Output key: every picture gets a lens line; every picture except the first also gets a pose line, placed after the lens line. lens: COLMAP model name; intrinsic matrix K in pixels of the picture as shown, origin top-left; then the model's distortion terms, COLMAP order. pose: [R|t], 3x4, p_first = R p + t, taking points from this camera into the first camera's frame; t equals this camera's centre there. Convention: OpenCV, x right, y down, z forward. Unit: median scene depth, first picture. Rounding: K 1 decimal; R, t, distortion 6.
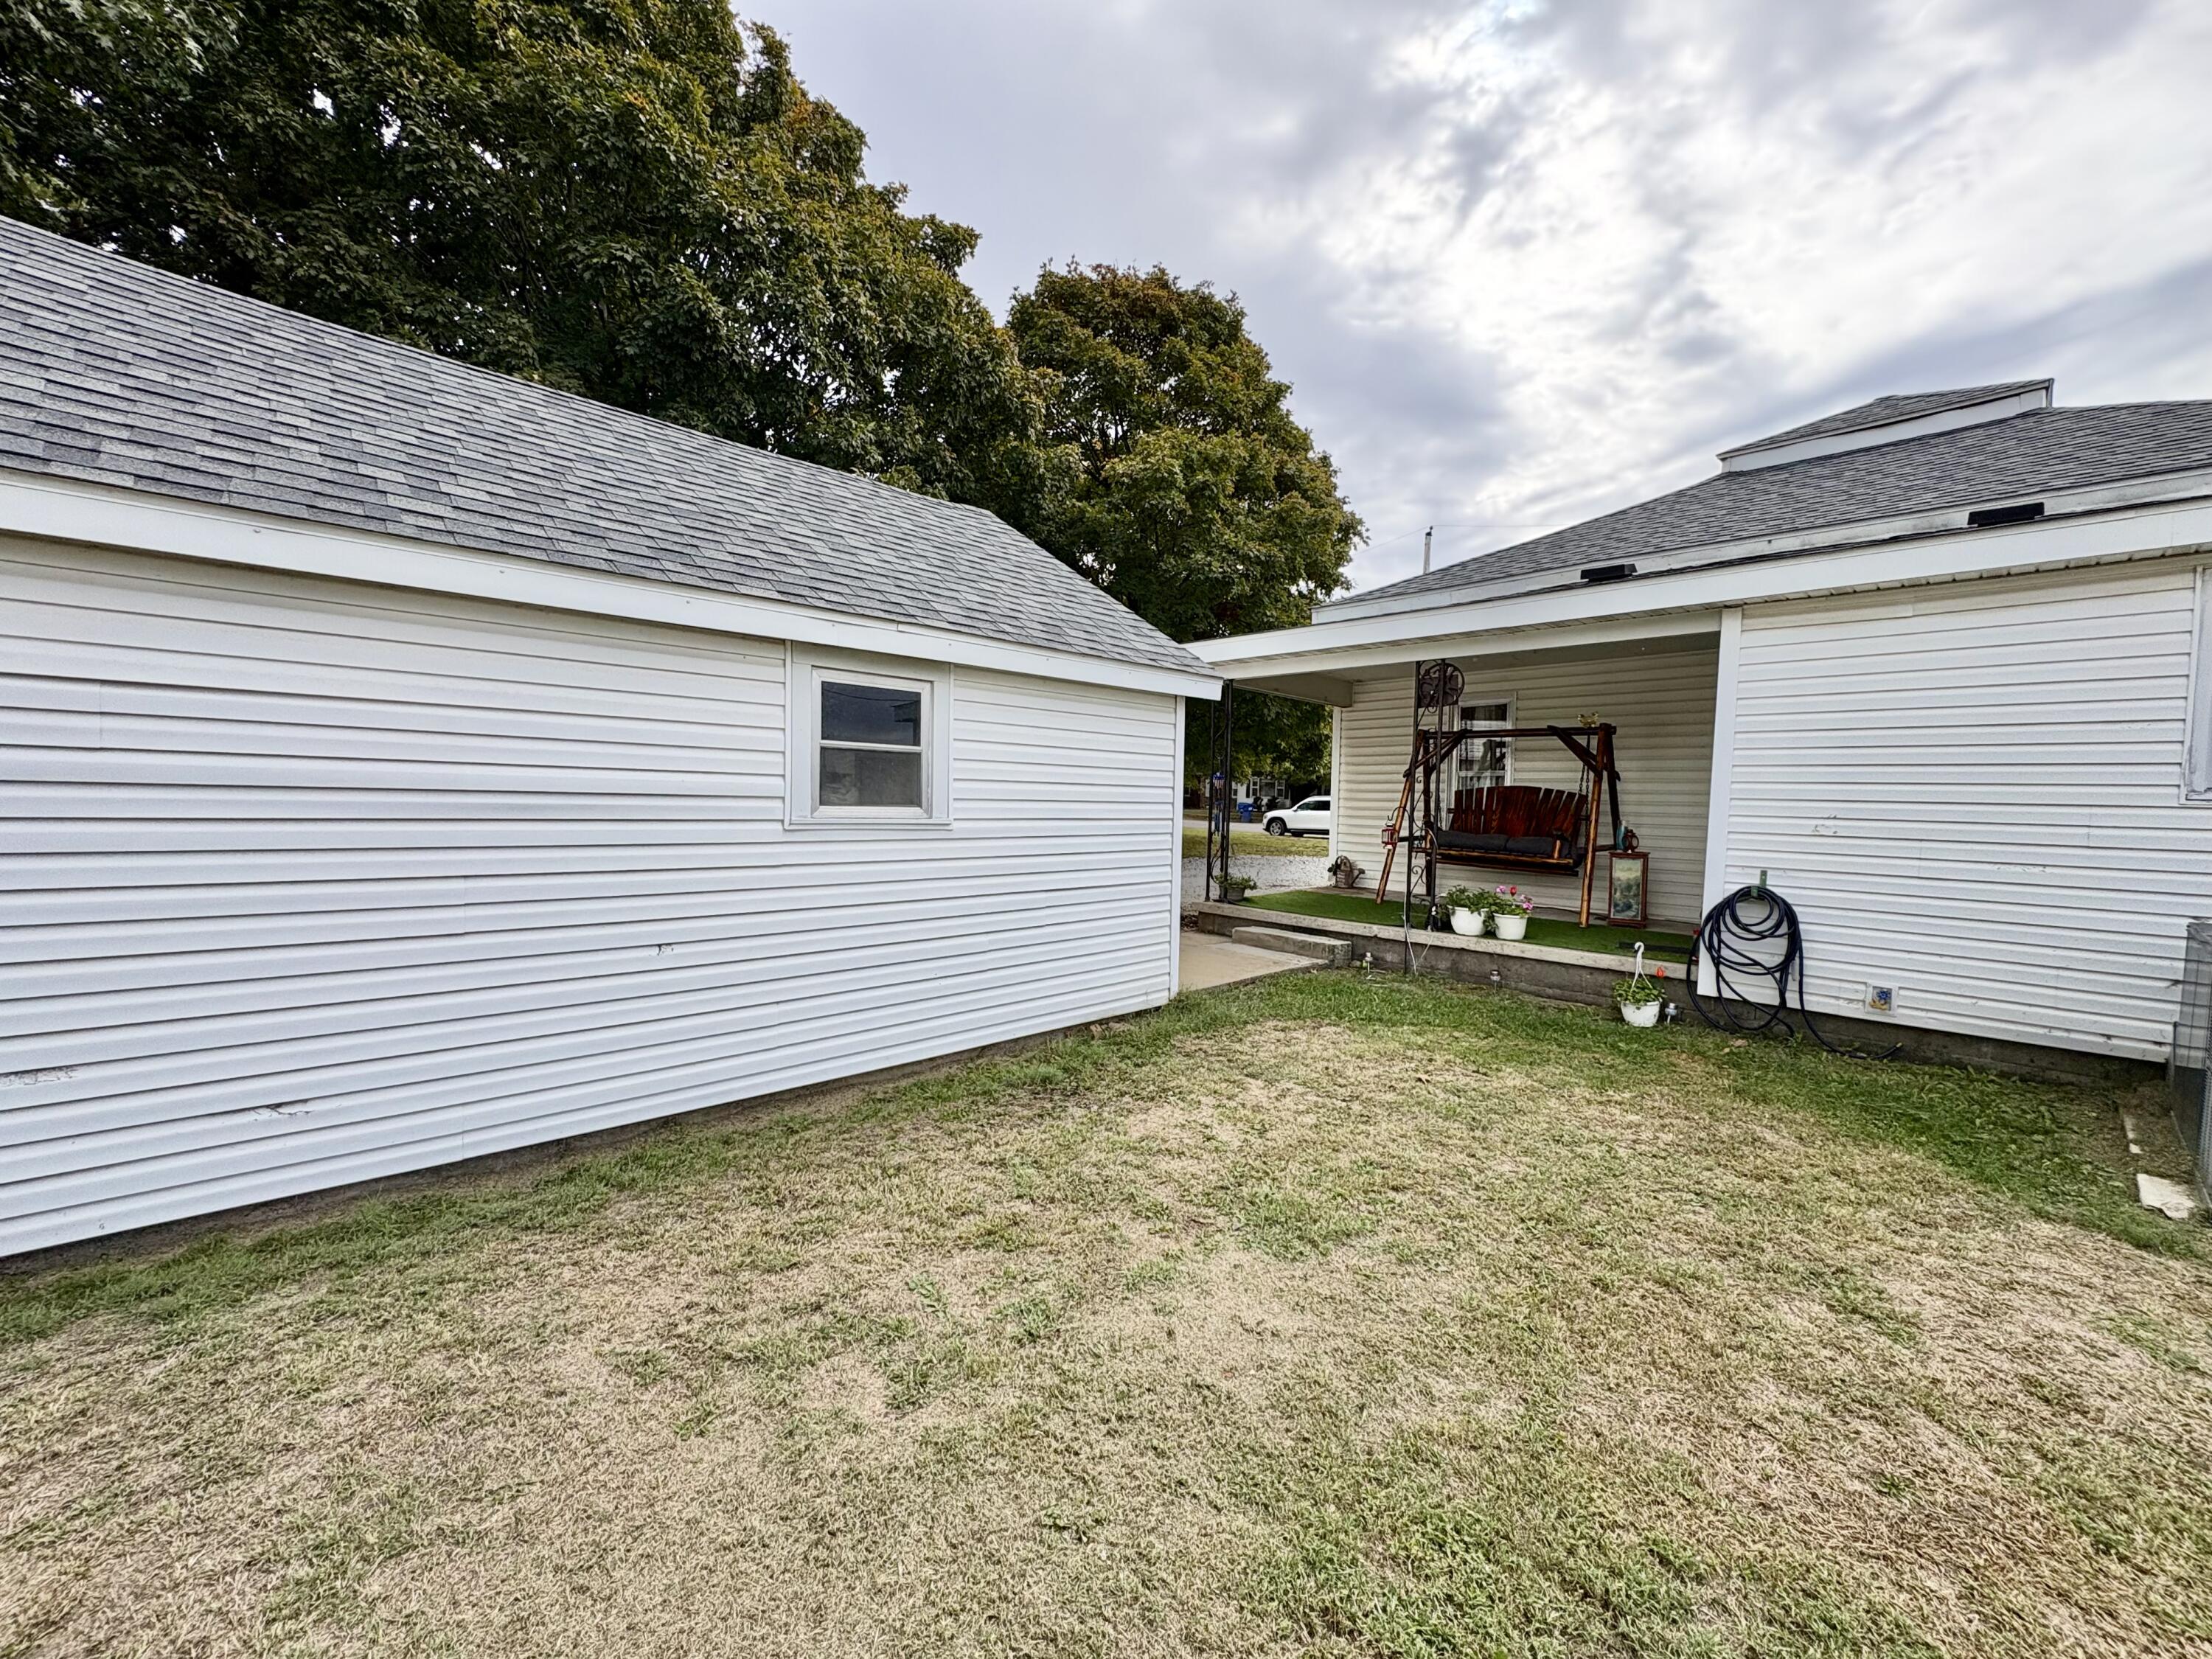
lens RADIAL K [[881.4, 0, 1106.1], [0, 881.4, 834.5], [0, 0, 1]] dist [0.000472, -0.000147]
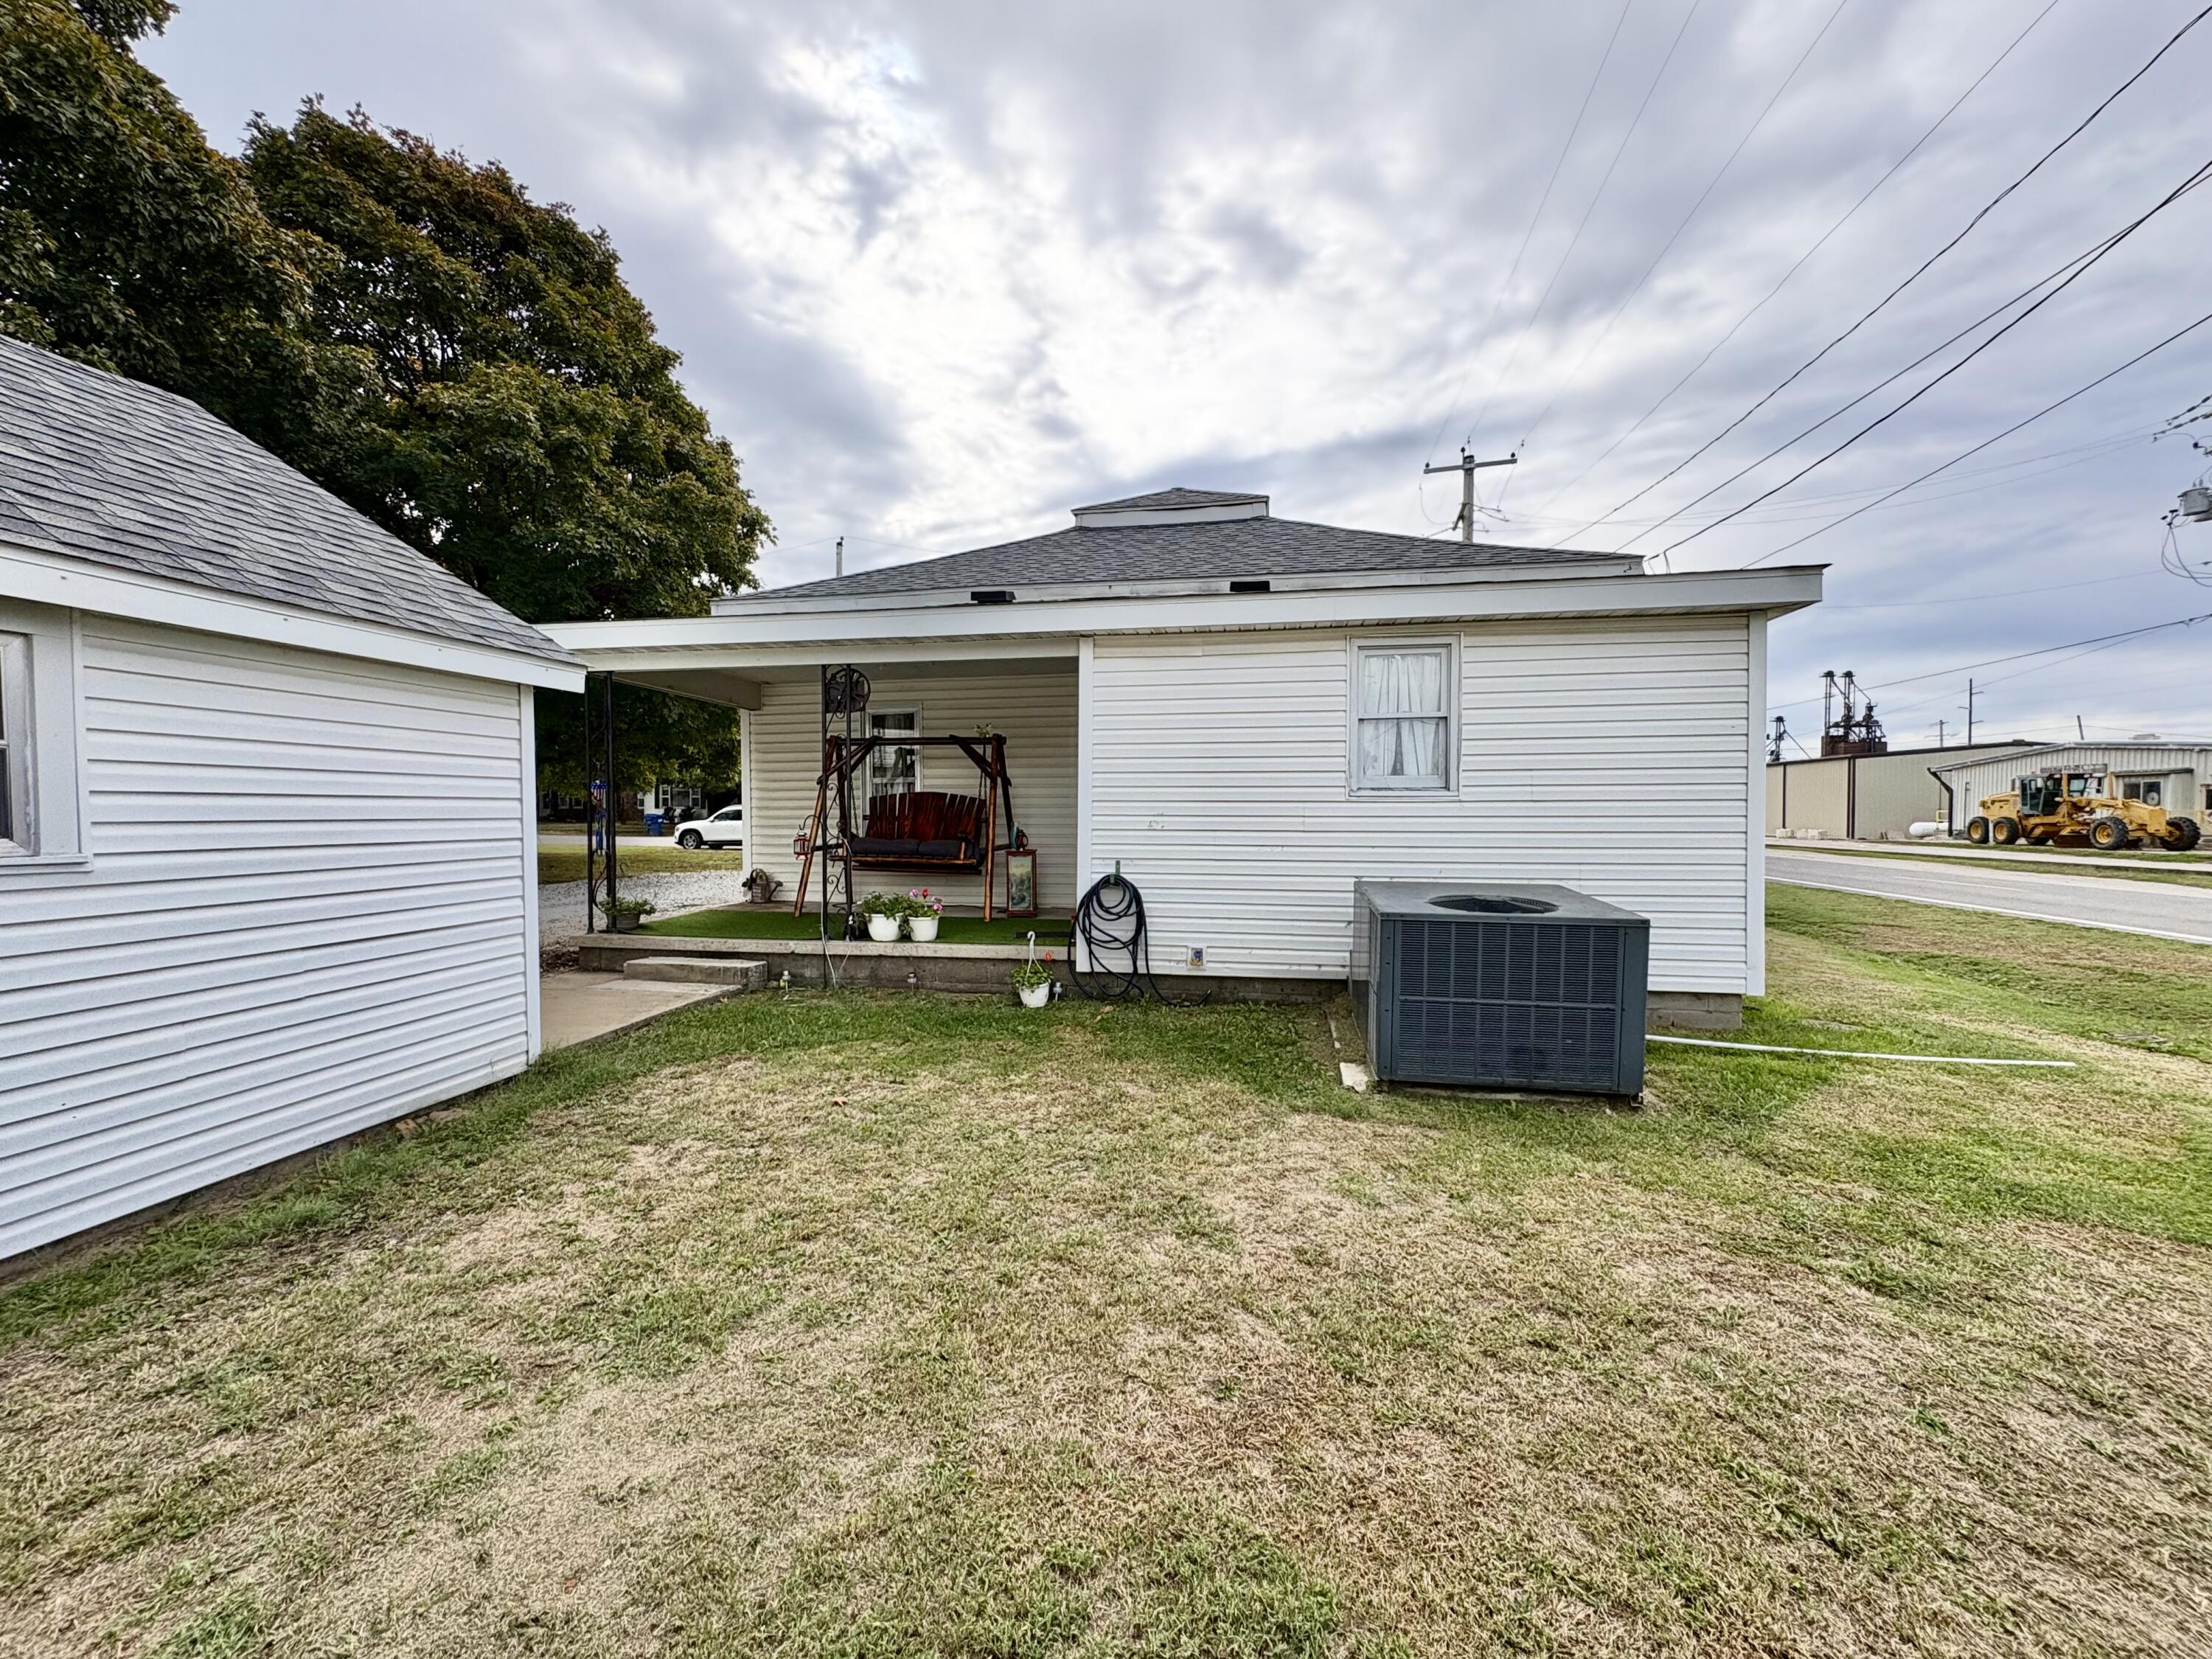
lens RADIAL K [[881.4, 0, 1106.1], [0, 881.4, 834.5], [0, 0, 1]] dist [0.000472, -0.000147]
pose [[0.808851, -0.039909, 0.586657, 0.029946], [0.044728, 0.998979, 0.006289, -0.002141], [-0.586310, 0.021153, 0.809811, 0.036891]]
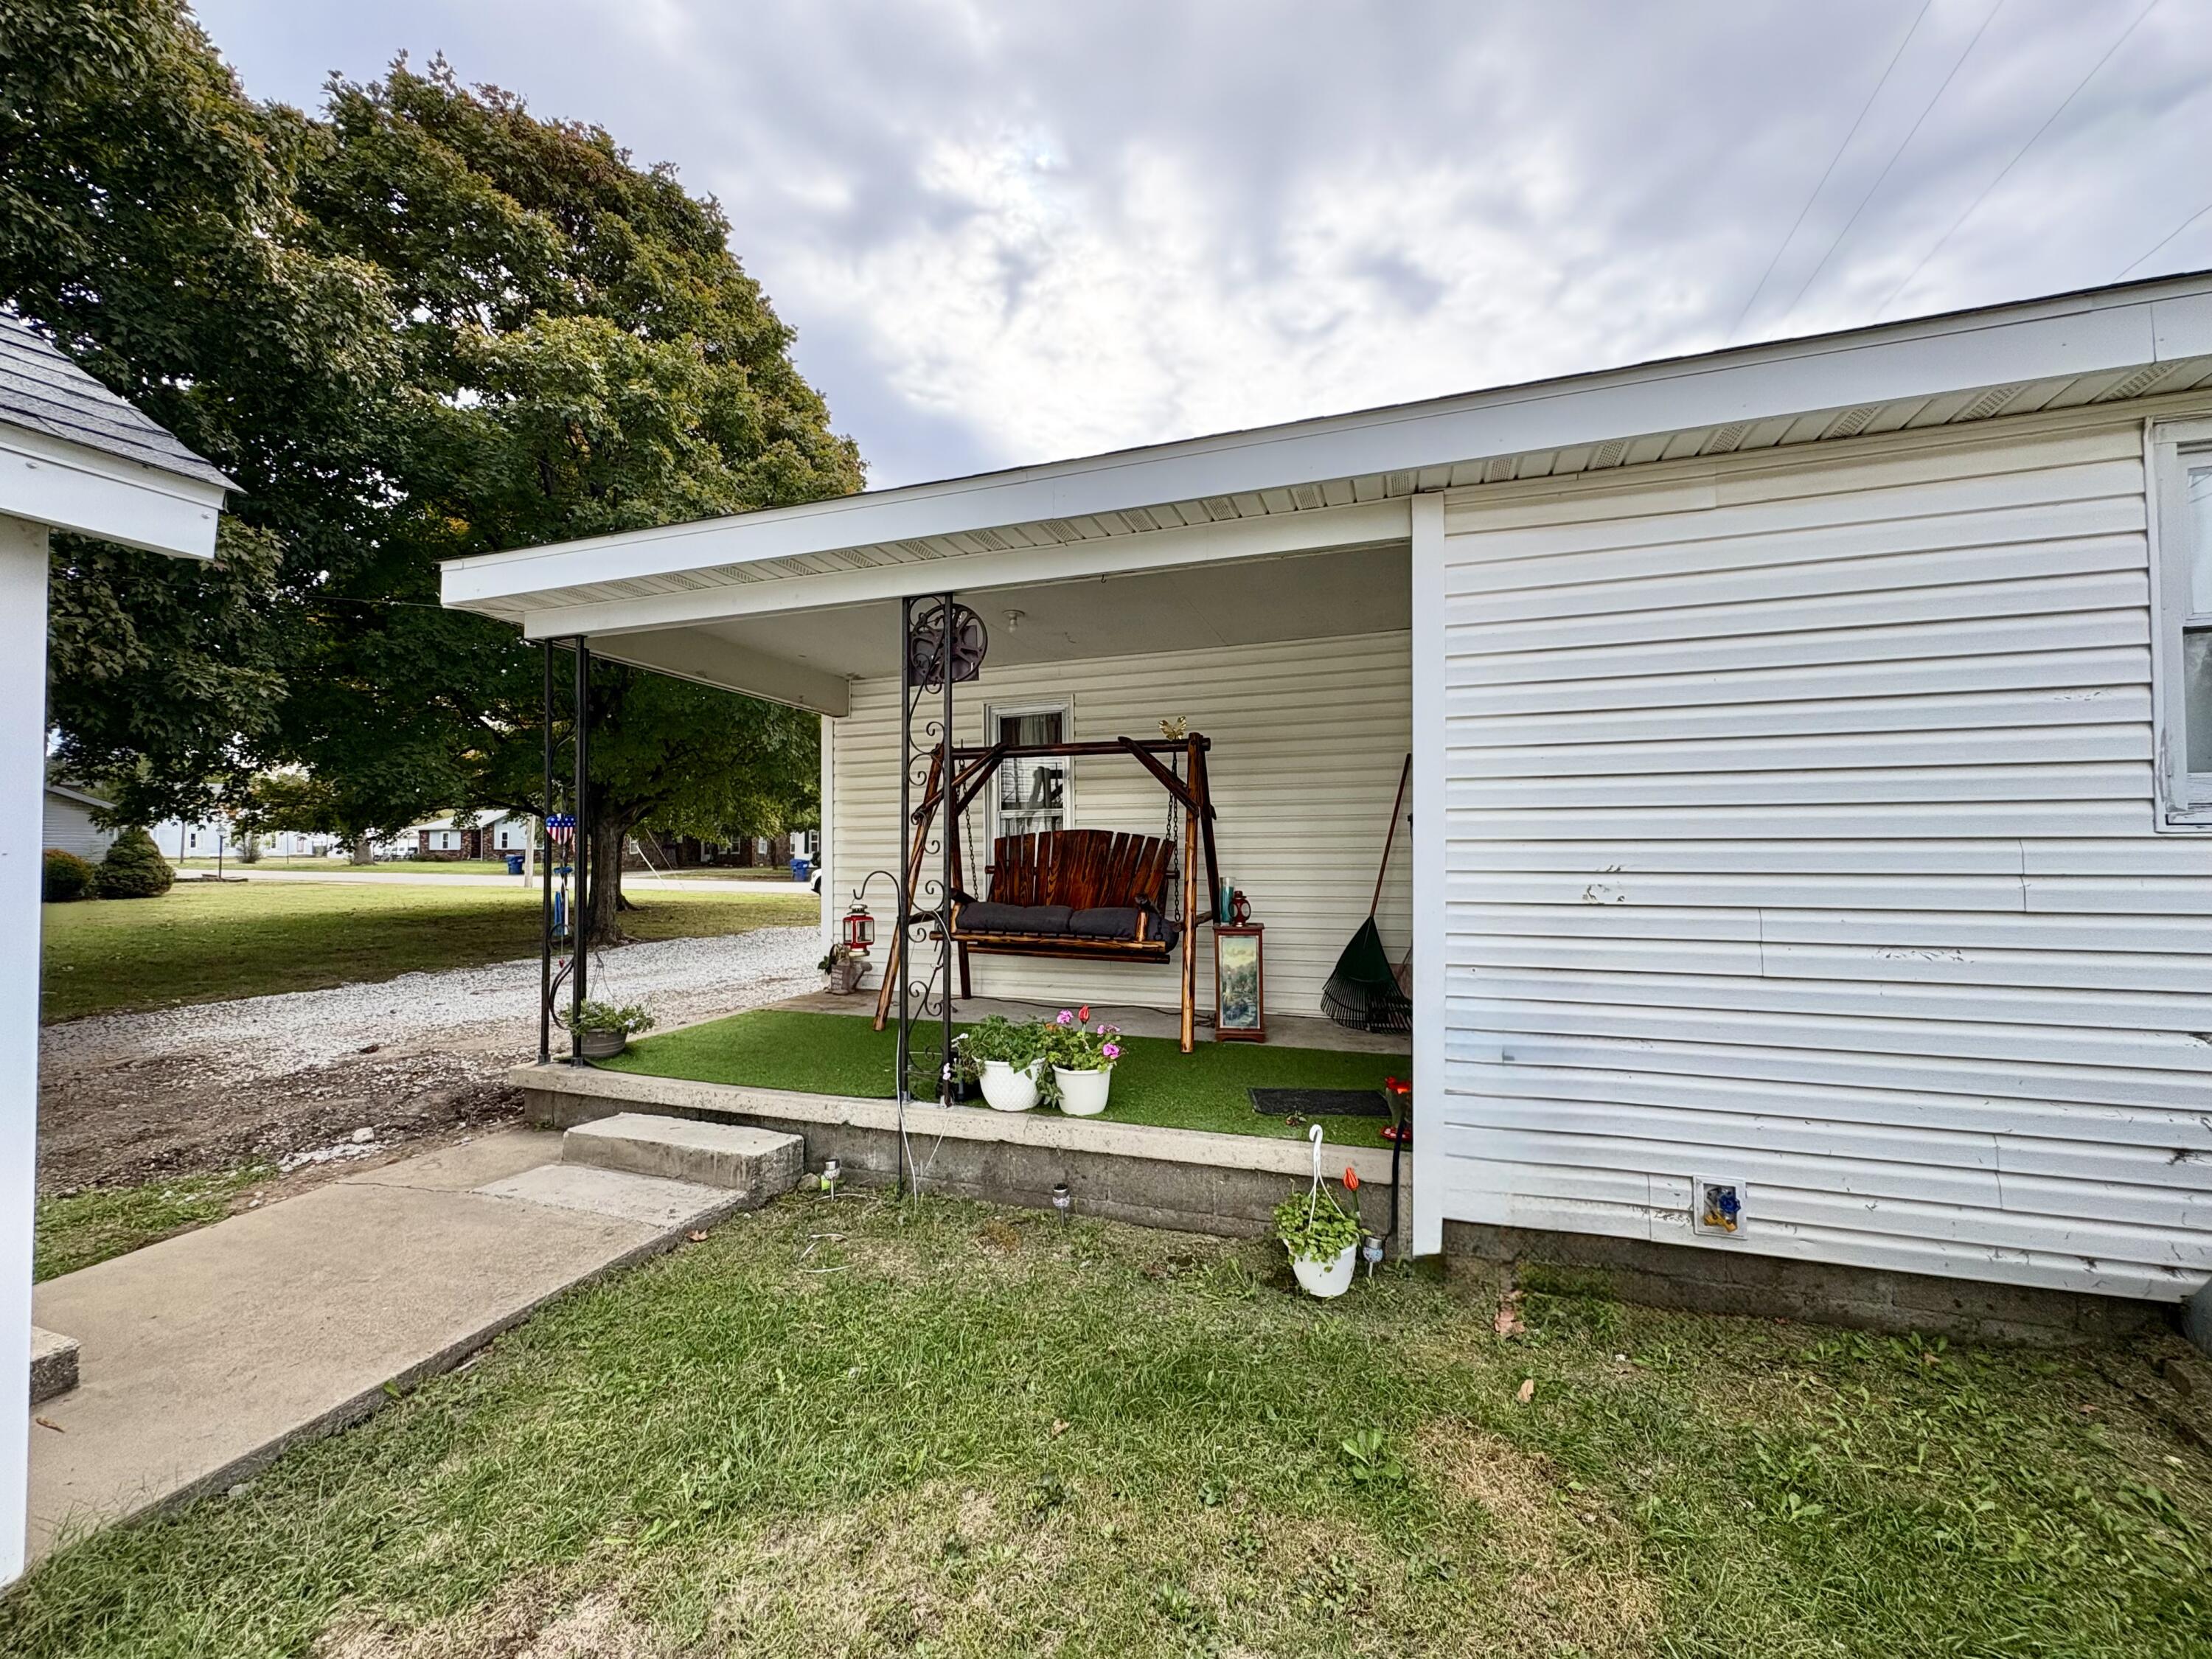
lens RADIAL K [[880.0, 0, 1105.4], [0, 880.0, 831.6], [0, 0, 1]] dist [-0.000393, 0.000708]
pose [[0.890096, -0.016036, 0.455490, 0.224507], [0.044887, 0.997607, -0.052595, -0.022095], [-0.453557, 0.067260, 0.888686, 0.497314]]
